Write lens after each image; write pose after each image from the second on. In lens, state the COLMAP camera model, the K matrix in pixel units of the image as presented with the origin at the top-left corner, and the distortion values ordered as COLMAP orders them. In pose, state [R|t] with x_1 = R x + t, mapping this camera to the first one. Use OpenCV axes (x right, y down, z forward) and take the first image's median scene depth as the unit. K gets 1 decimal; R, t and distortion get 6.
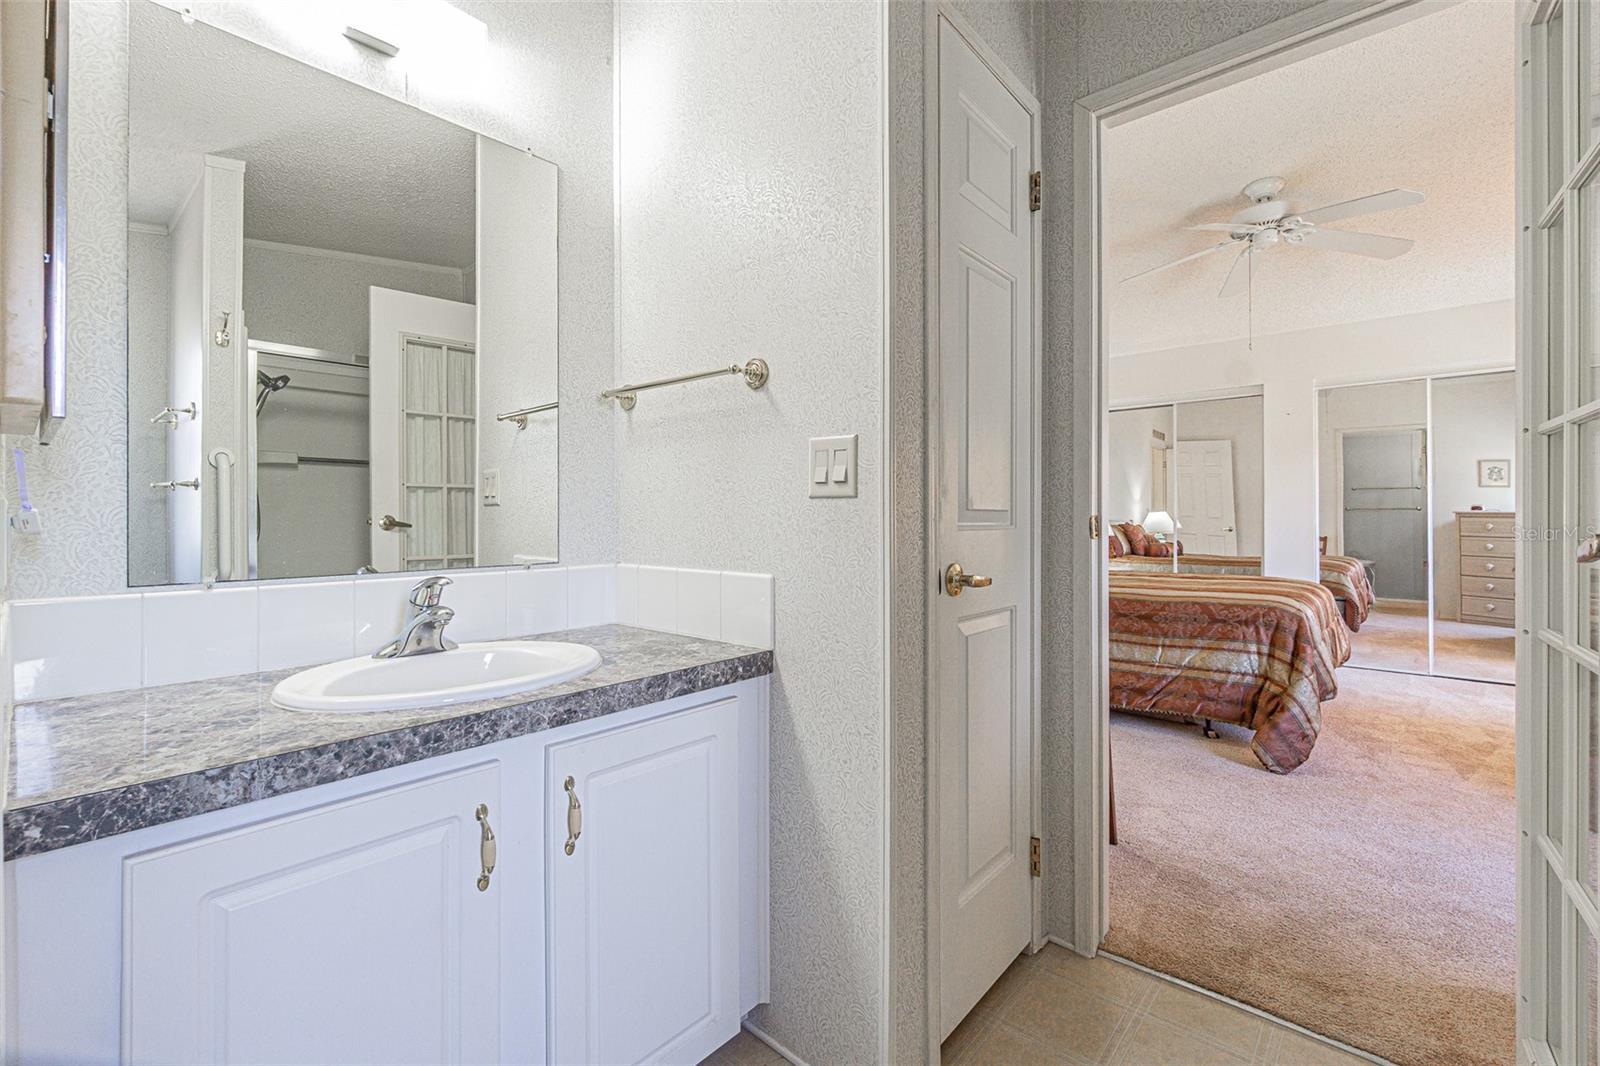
lens RADIAL K [[702.1, 0, 779.6], [0, 702.1, 494.9], [0, 0, 1]] dist [-0.012969, 0.005050]
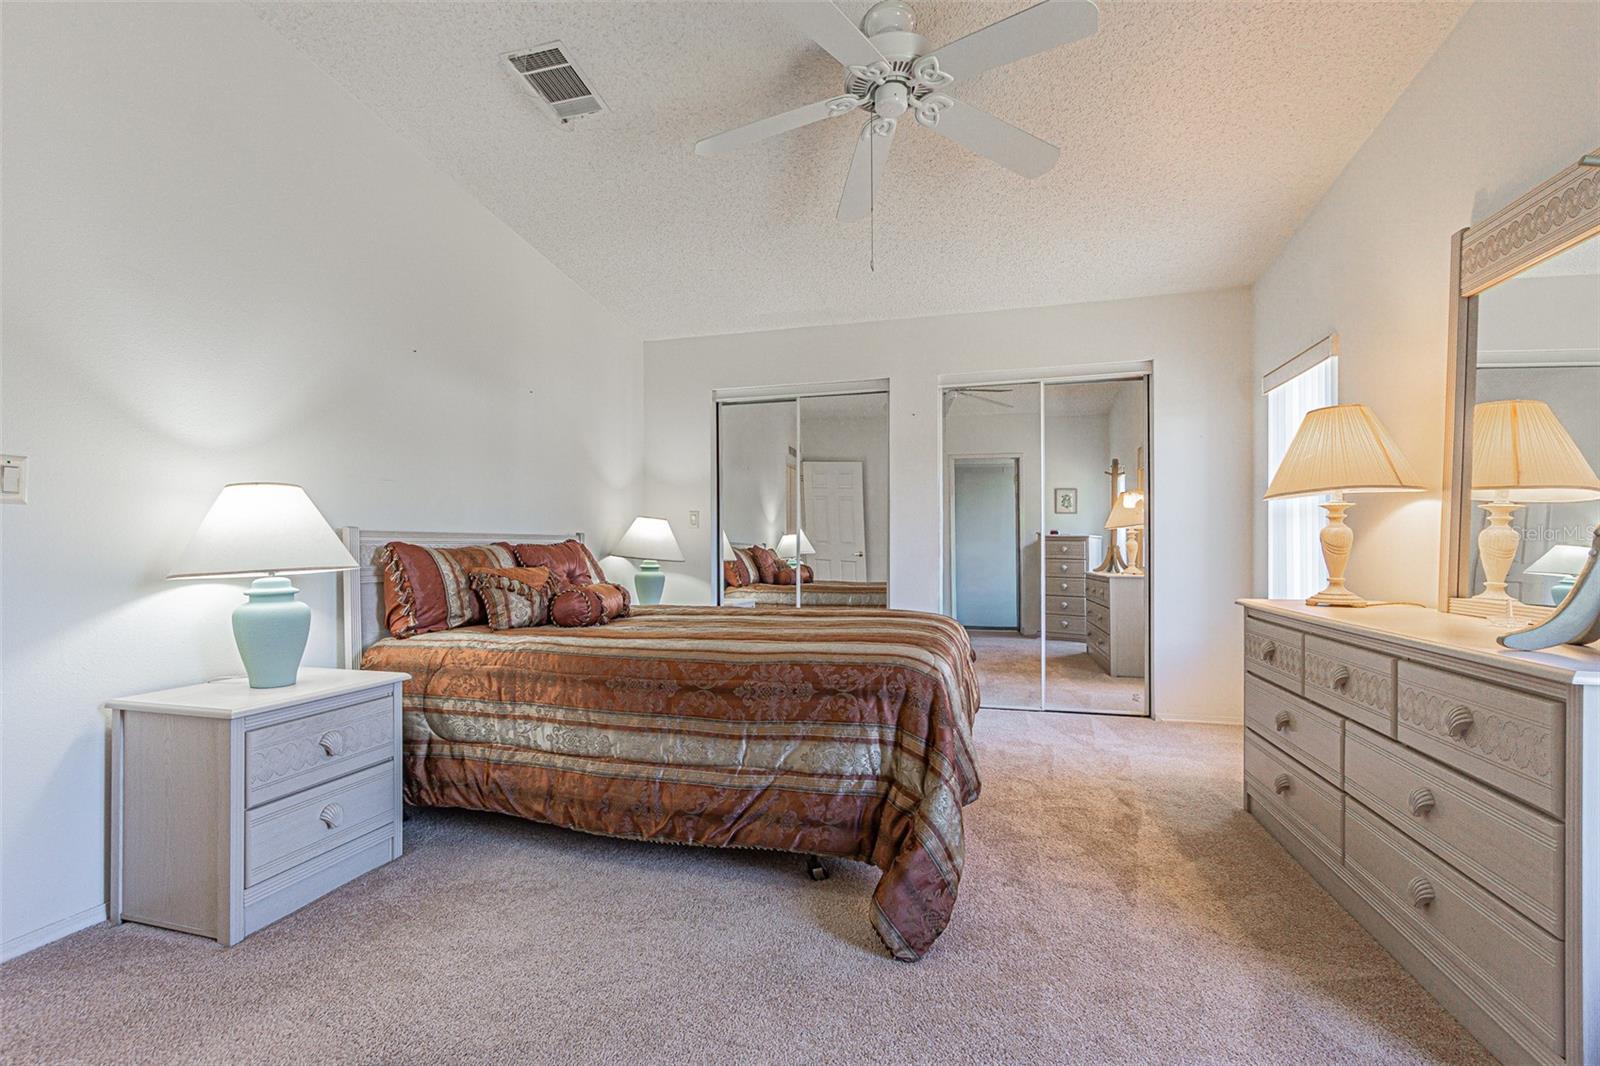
lens RADIAL K [[702.1, 0, 779.6], [0, 702.1, 494.9], [0, 0, 1]] dist [-0.012969, 0.005050]
pose [[0.900212, 0.031138, 0.434337, 0.320146], [-0.012524, 0.998879, -0.045653, 0.035840], [-0.435271, 0.035657, 0.899593, 0.460638]]
